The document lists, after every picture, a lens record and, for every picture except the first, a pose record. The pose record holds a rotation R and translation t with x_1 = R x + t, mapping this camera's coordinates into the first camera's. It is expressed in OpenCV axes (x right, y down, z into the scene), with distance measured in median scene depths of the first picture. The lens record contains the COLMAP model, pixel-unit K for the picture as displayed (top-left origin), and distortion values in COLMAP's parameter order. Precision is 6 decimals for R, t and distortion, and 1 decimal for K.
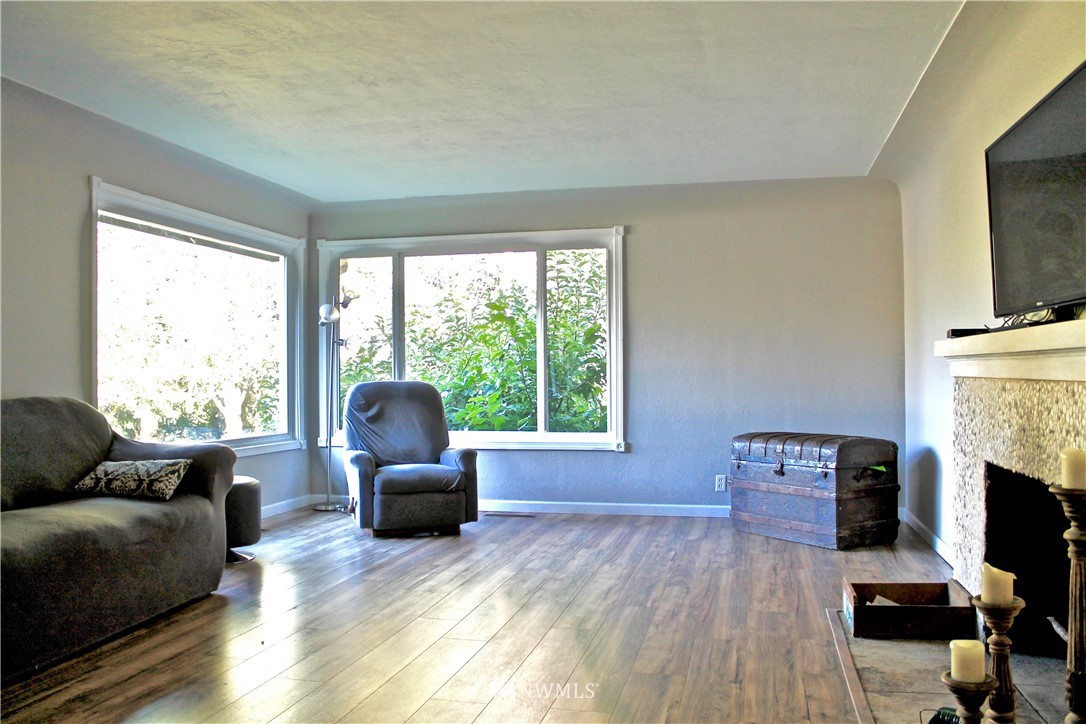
lens RADIAL K [[928.8, 0, 544.4], [0, 928.8, 362.5], [0, 0, 1]] dist [-0.036620, -0.003562]
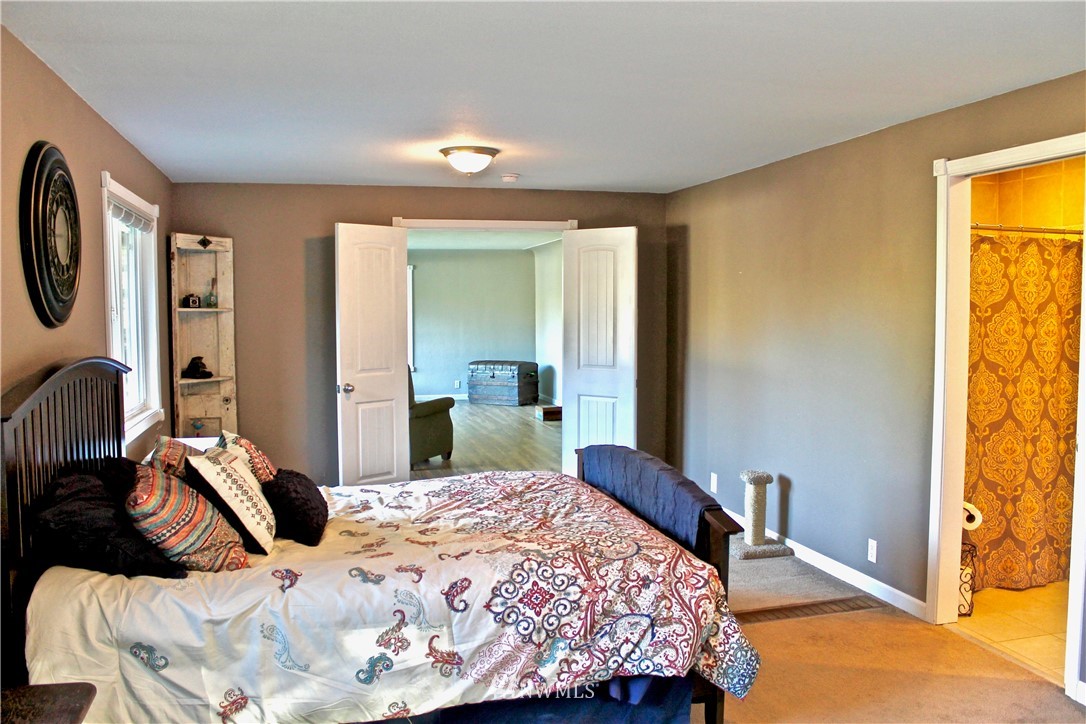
lens RADIAL K [[928.8, 0, 543.3], [0, 928.8, 364.7], [0, 0, 1]] dist [-0.036620, -0.003562]
pose [[0.881152, -0.022203, 0.472312, -0.843983], [-0.013420, 0.997320, 0.071919, -0.098656], [-0.472643, -0.069710, 0.878493, -1.305452]]
